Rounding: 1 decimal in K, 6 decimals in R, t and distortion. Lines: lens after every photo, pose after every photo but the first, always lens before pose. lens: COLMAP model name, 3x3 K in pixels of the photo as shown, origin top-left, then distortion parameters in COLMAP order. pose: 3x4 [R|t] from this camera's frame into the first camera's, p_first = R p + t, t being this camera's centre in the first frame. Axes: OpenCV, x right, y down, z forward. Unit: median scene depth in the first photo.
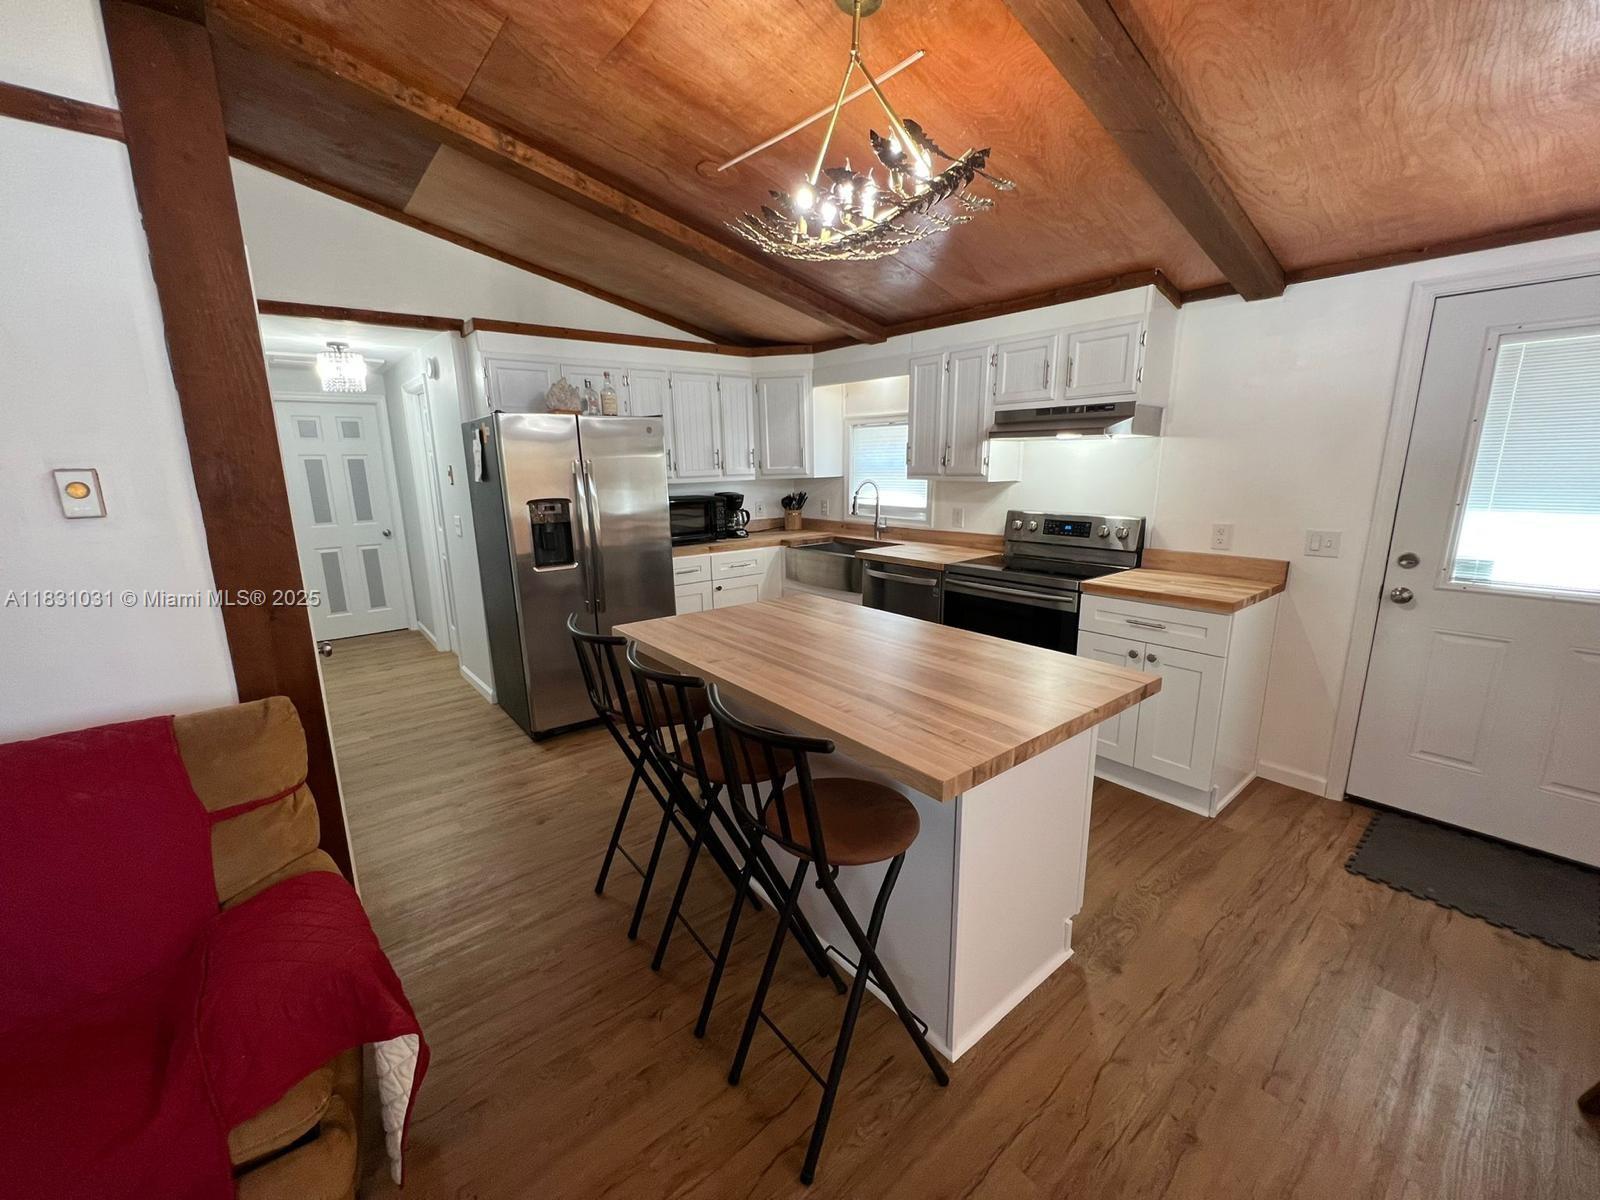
lens RADIAL K [[642.1, 0, 799.2], [0, 642.1, 601.1], [0, 0, 1]] dist [-0.001128, 0.000004]
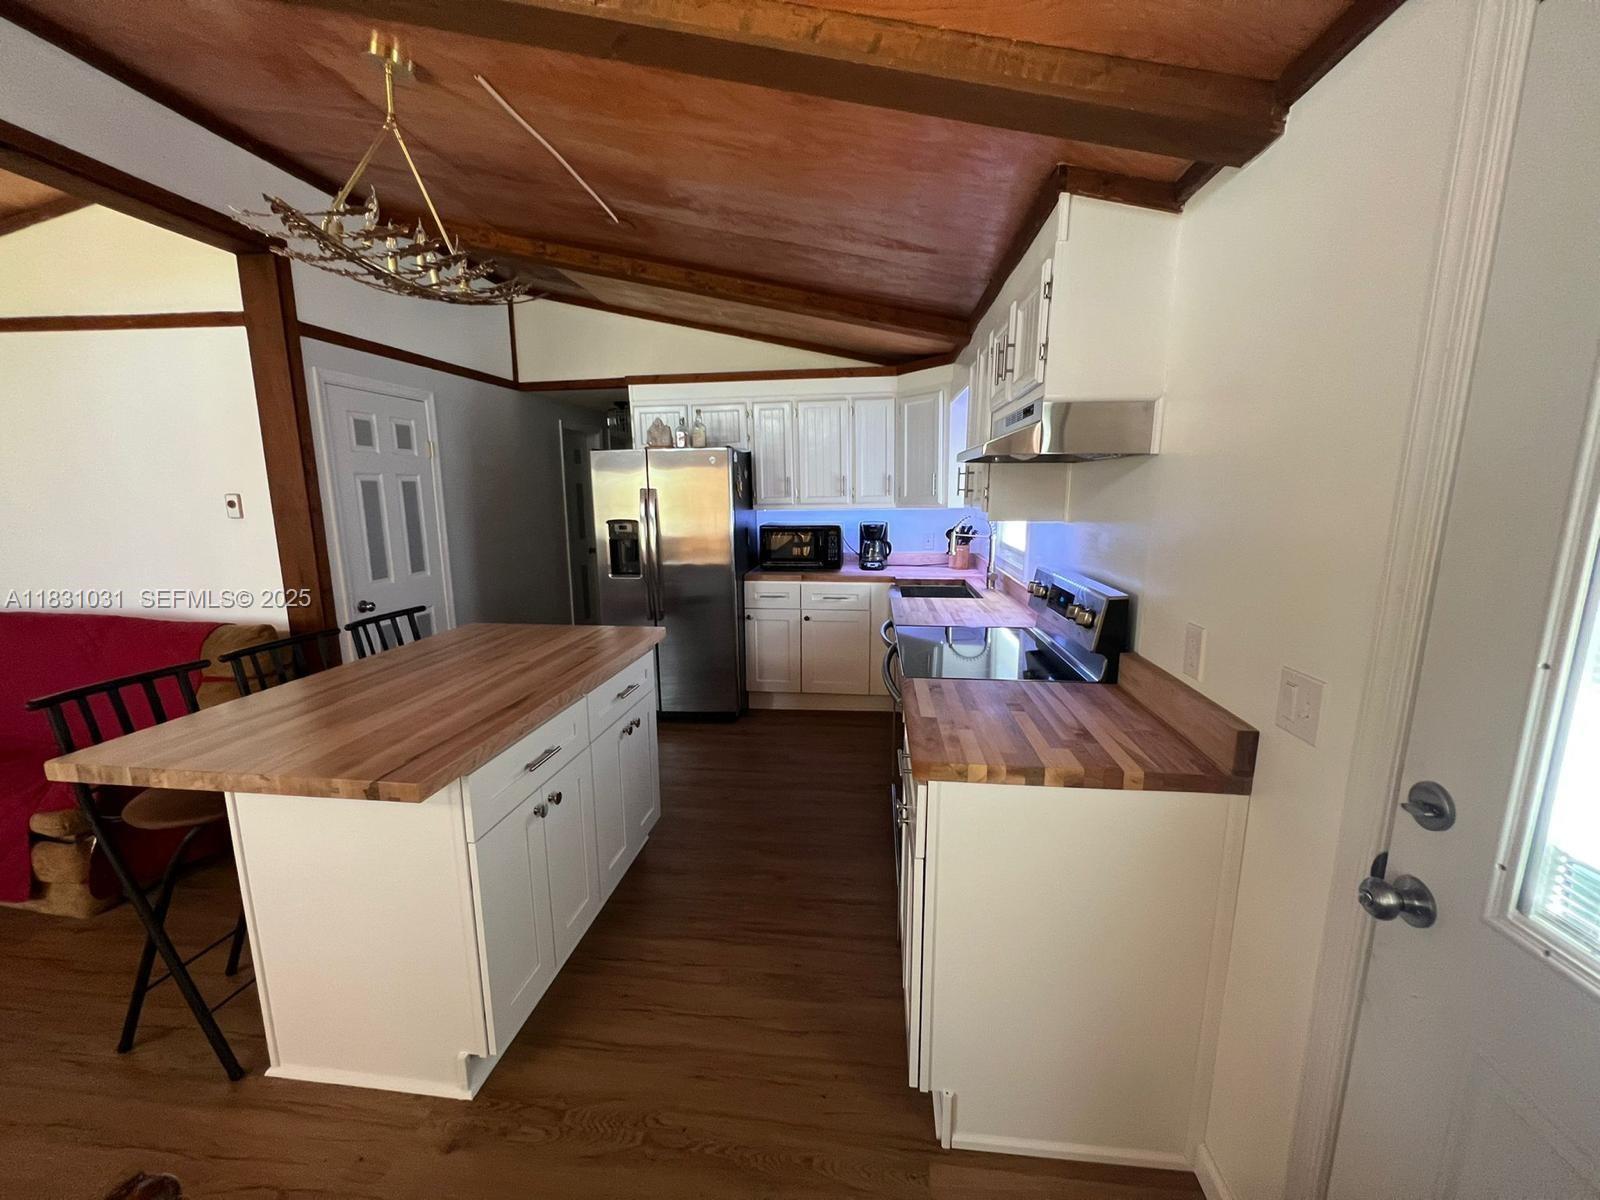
lens RADIAL K [[642.1, 0, 798.1], [0, 642.1, 601.2], [0, 0, 1]] dist [-0.001128, 0.000004]
pose [[0.695746, 0.131882, -0.706077, 0.717977], [-0.154382, 0.987482, 0.032320, -0.098490], [0.701501, 0.086520, 0.707397, 0.394272]]
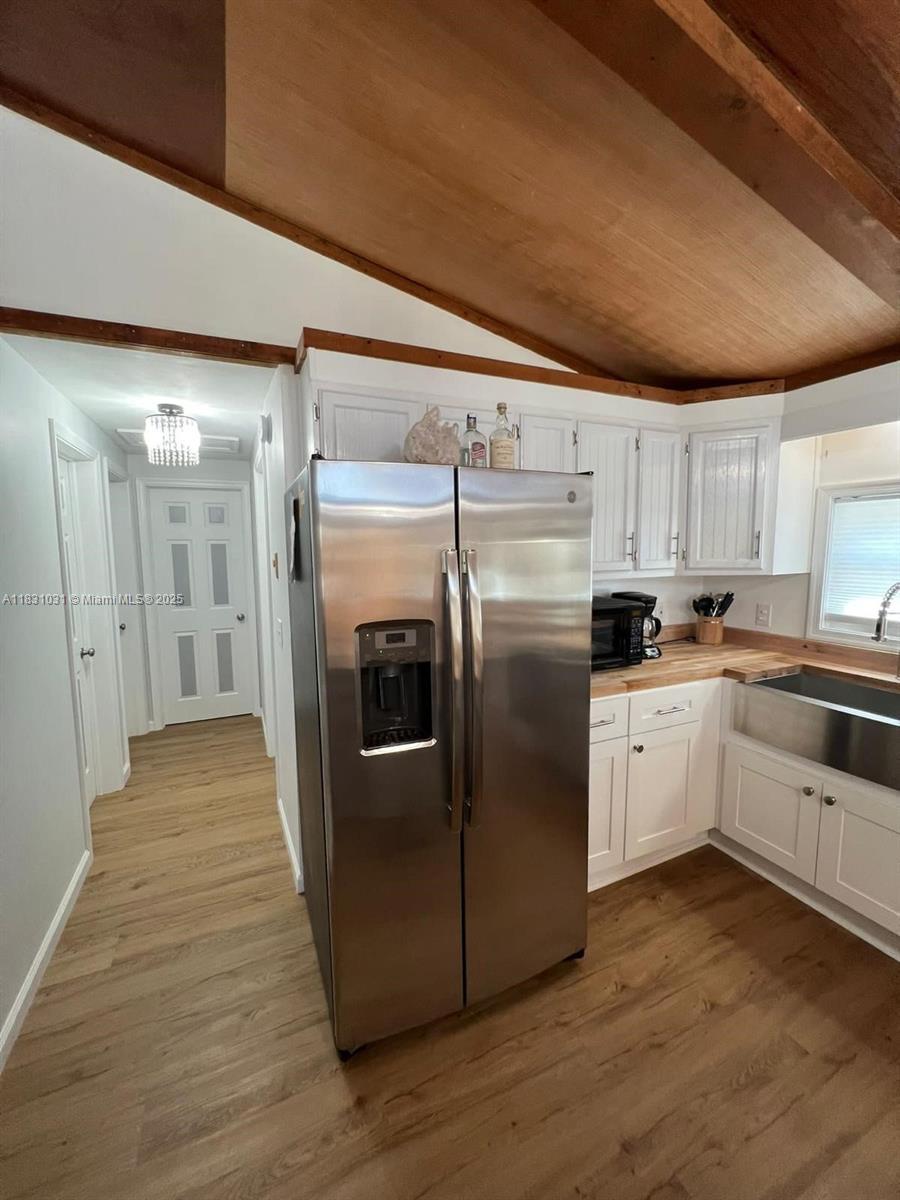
lens RADIAL K [[481.5, 0, 449.3], [0, 481.5, 600.8], [0, 0, 1]] dist [-0.001128, 0.000004]
pose [[0.966534, 0.035432, -0.254082, -0.248619], [-0.060971, 0.993764, -0.093356, -0.142245], [0.249190, 0.105723, 0.962667, 0.631420]]
